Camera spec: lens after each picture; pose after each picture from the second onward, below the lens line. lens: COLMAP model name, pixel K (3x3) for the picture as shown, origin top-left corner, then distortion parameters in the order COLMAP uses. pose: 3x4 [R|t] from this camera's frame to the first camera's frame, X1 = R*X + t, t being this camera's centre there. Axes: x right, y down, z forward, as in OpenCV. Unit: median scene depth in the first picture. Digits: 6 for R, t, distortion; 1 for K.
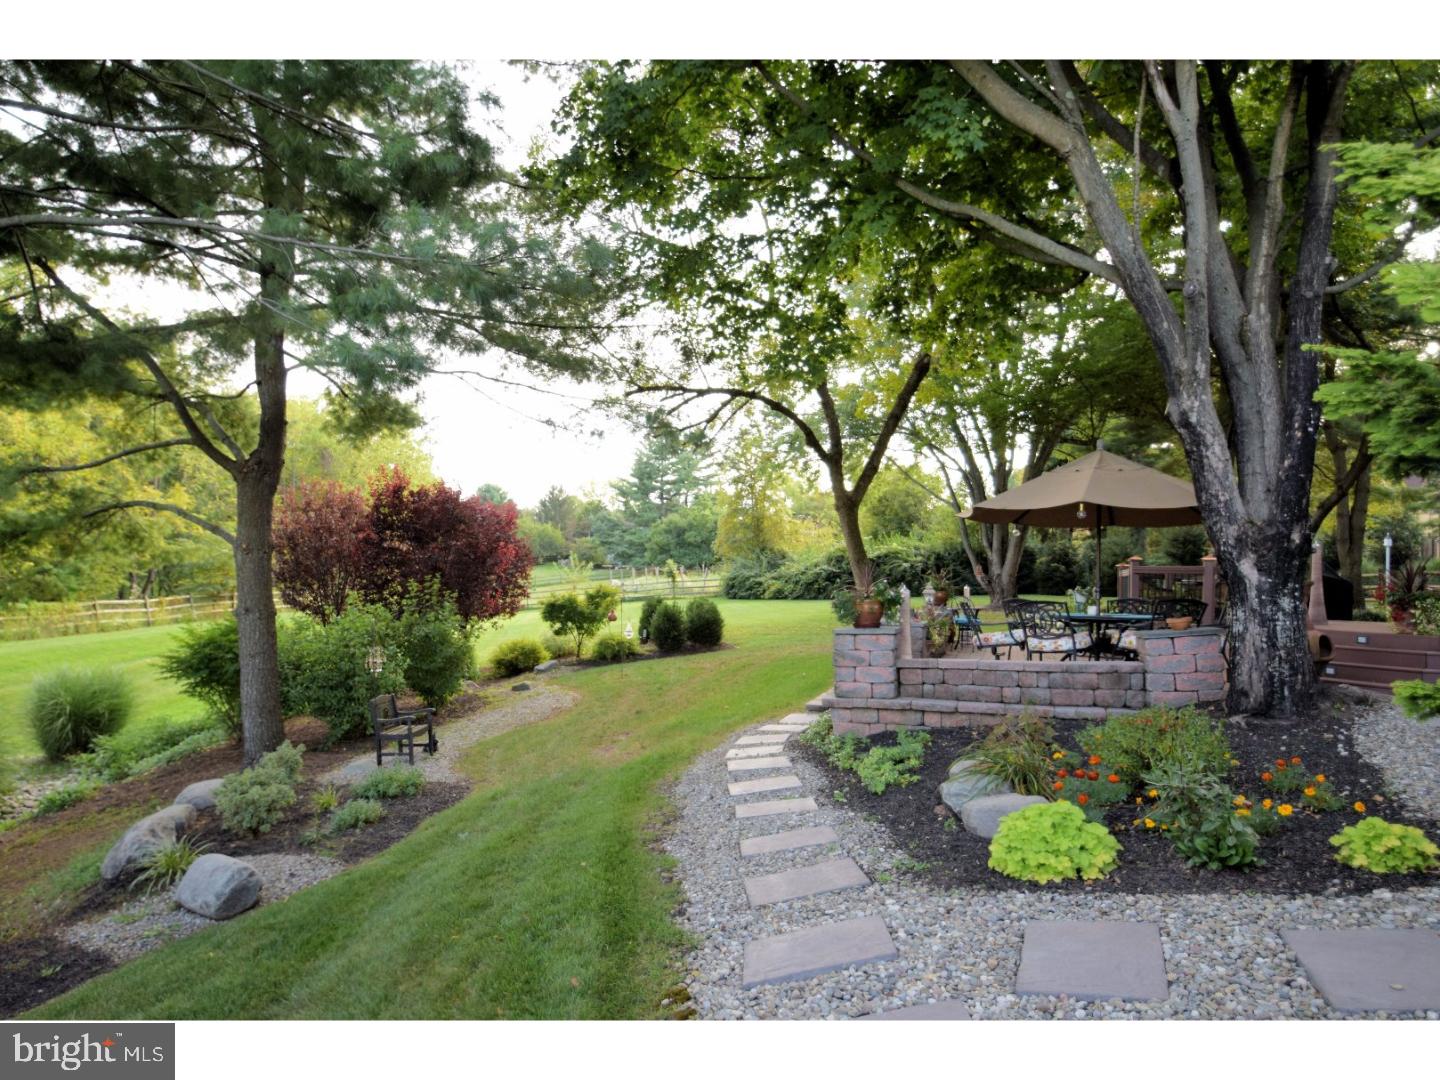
lens RADIAL K [[795.9, 0, 720.0], [0, 795.9, 540.0], [0, 0, 1]] dist [0.000100, 0.000052]
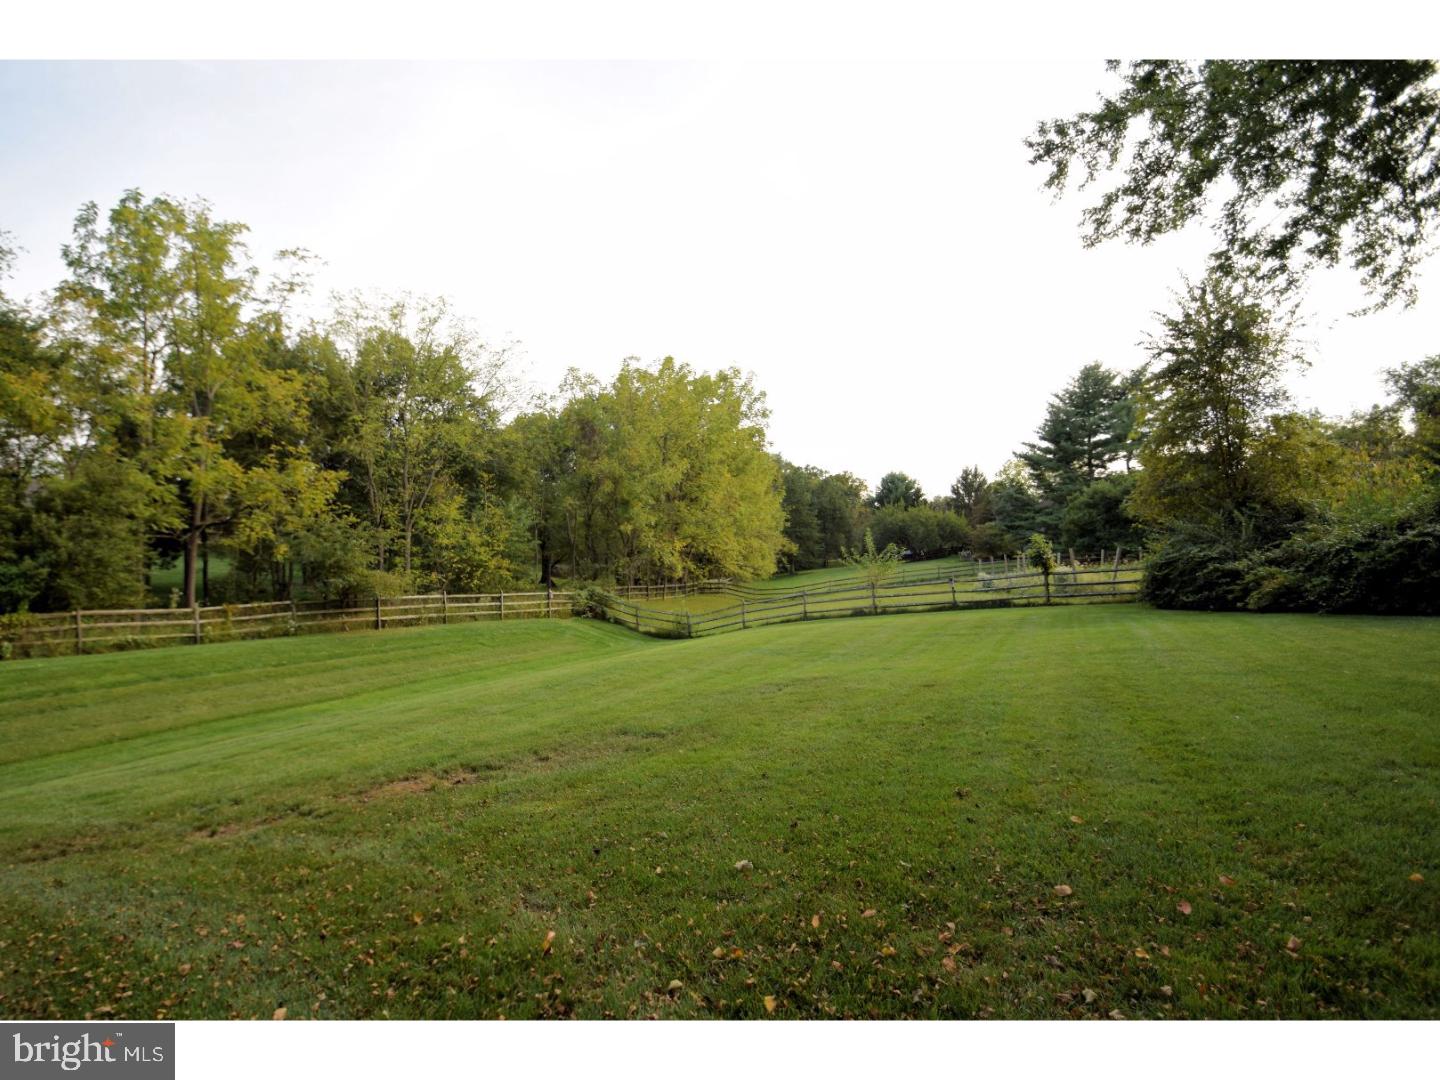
lens RADIAL K [[740.0, 0, 720.0], [0, 740.0, 540.0], [0, 0, 1]] dist [-0.000367, -0.000166]
pose [[0.834018, -0.040484, -0.550251, 0.037919], [0.040050, 0.999116, -0.012805, 0.028600], [0.550282, -0.011358, 0.834901, 0.487173]]
